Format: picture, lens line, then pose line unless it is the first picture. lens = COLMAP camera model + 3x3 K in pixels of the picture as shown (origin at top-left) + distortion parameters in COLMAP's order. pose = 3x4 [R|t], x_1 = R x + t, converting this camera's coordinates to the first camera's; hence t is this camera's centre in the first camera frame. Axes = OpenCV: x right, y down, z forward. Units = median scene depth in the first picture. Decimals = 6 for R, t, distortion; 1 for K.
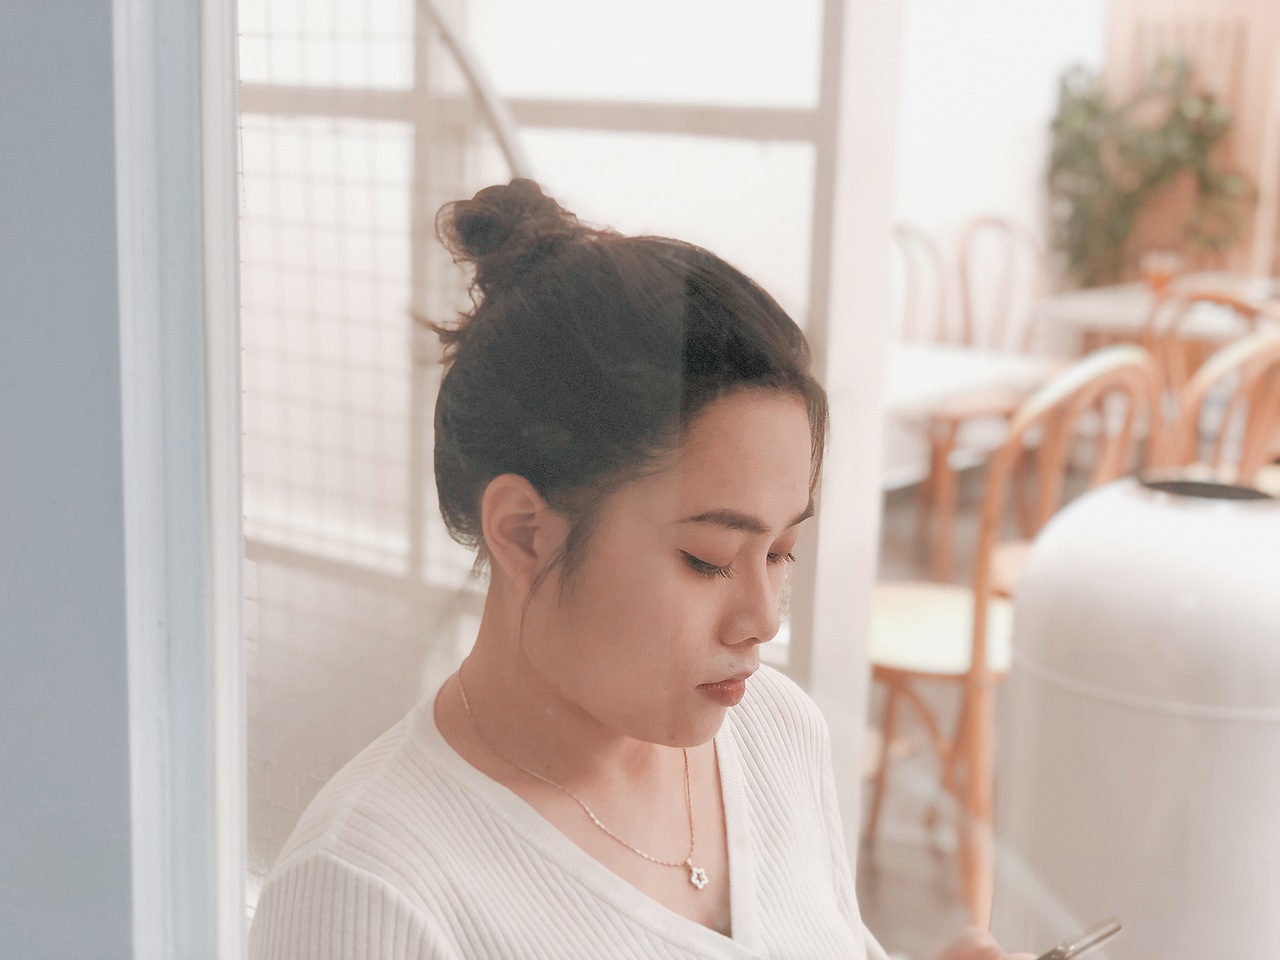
lens RADIAL K [[1990.0, 0, 640.0], [0, 1990.0, 480.0], [0, 0, 1]] dist [-0.014769, -2.016623]
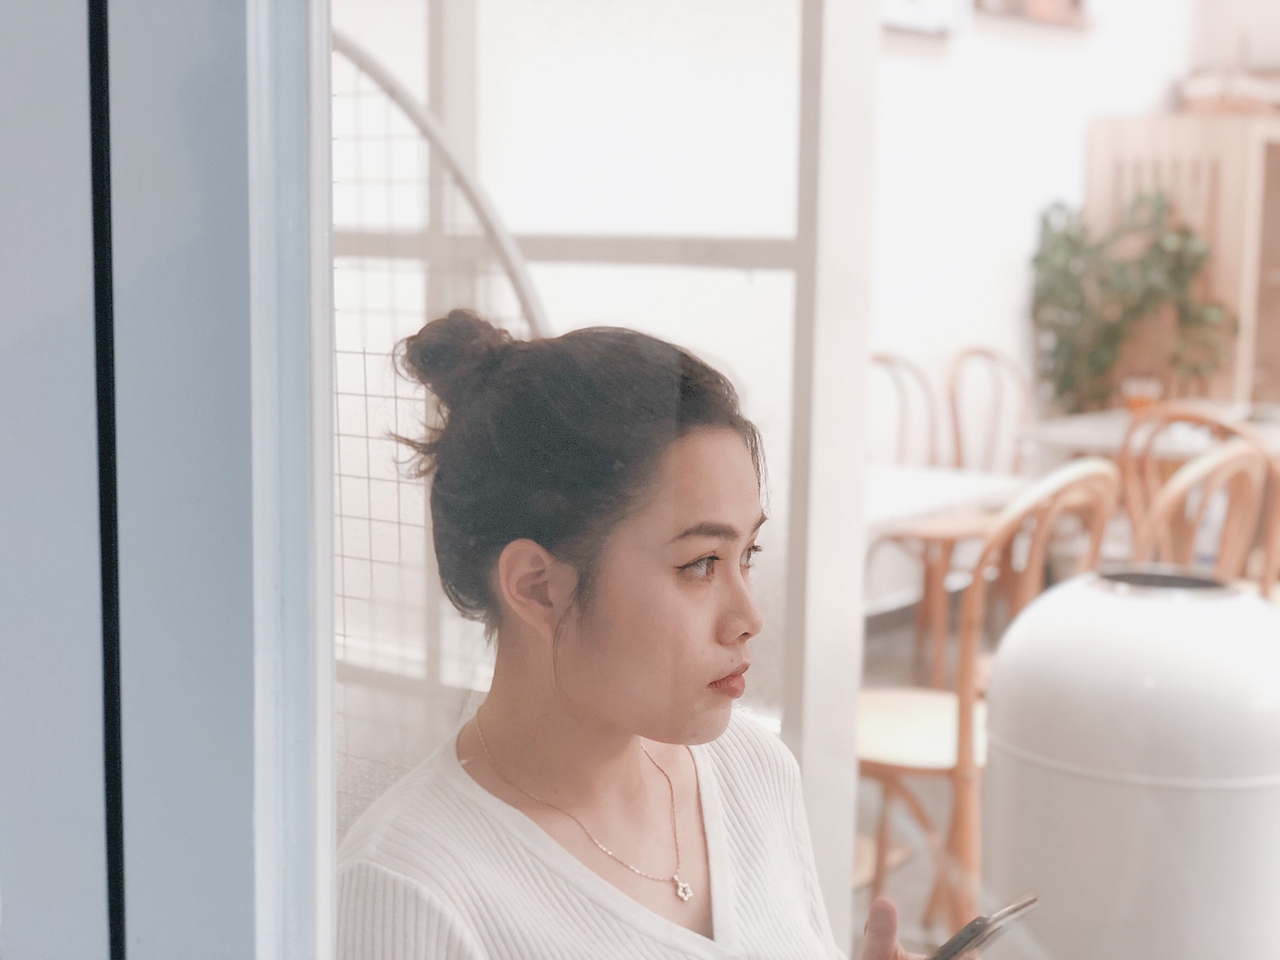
lens RADIAL K [[1937.7, 0, 697.5], [0, 1937.7, 481.2], [0, 0, 1]] dist [-0.397512, 0.013653]
pose [[0.999595, -0.009212, 0.026926, 0.007770], [0.010935, 0.997854, -0.064560, 0.028901], [-0.026274, 0.064828, 0.997551, -0.113306]]
